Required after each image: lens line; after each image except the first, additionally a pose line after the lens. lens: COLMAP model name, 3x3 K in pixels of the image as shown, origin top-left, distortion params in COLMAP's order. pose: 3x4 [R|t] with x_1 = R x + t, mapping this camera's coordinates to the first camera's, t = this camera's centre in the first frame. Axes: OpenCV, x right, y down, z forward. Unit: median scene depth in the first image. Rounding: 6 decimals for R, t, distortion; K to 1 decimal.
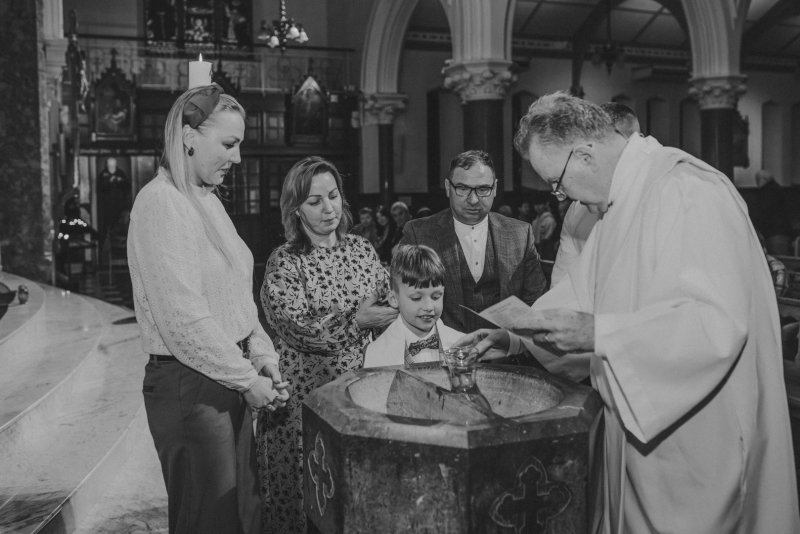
lens RADIAL K [[762.3, 0, 382.6], [0, 762.3, 226.1], [0, 0, 1]] dist [-0.012314, 0.006835]
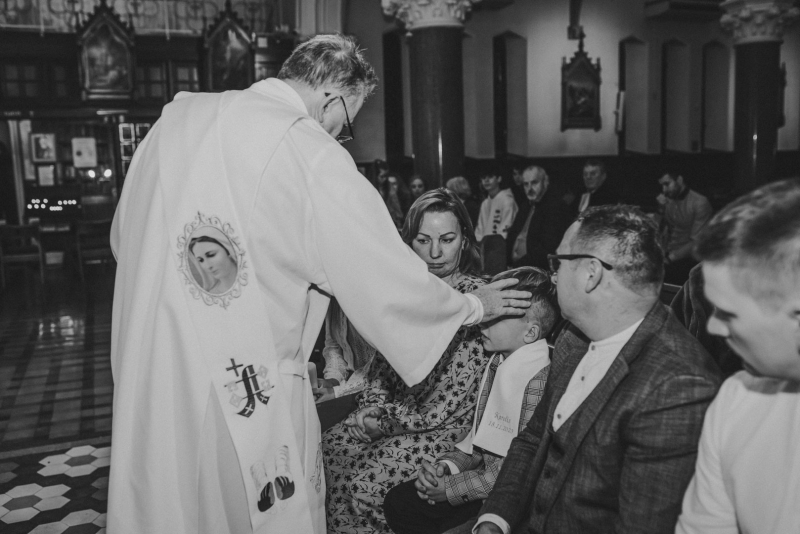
lens RADIAL K [[784.8, 0, 386.1], [0, 784.8, 269.7], [0, 0, 1]] dist [-0.015255, 0.028427]
pose [[0.999876, -0.015713, 0.000507, 0.096998], [0.015604, 0.995840, 0.089774, -0.009692], [-0.001915, -0.089755, 0.995962, 0.293853]]
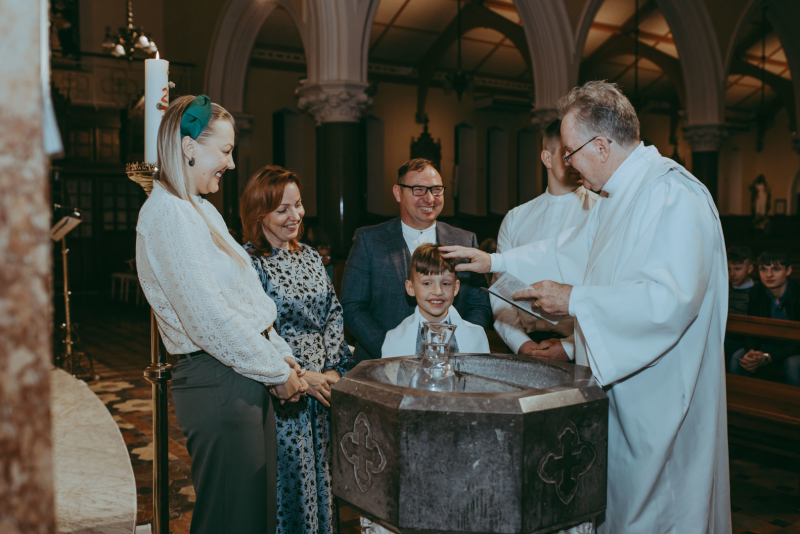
lens RADIAL K [[784.8, 0, 386.1], [0, 784.8, 269.7], [0, 0, 1]] dist [-0.015255, 0.028427]
pose [[0.975421, -0.004424, 0.220304, -0.037480], [0.000153, 0.999812, 0.019398, 0.006623], [-0.220348, -0.018888, 0.975238, -0.008102]]
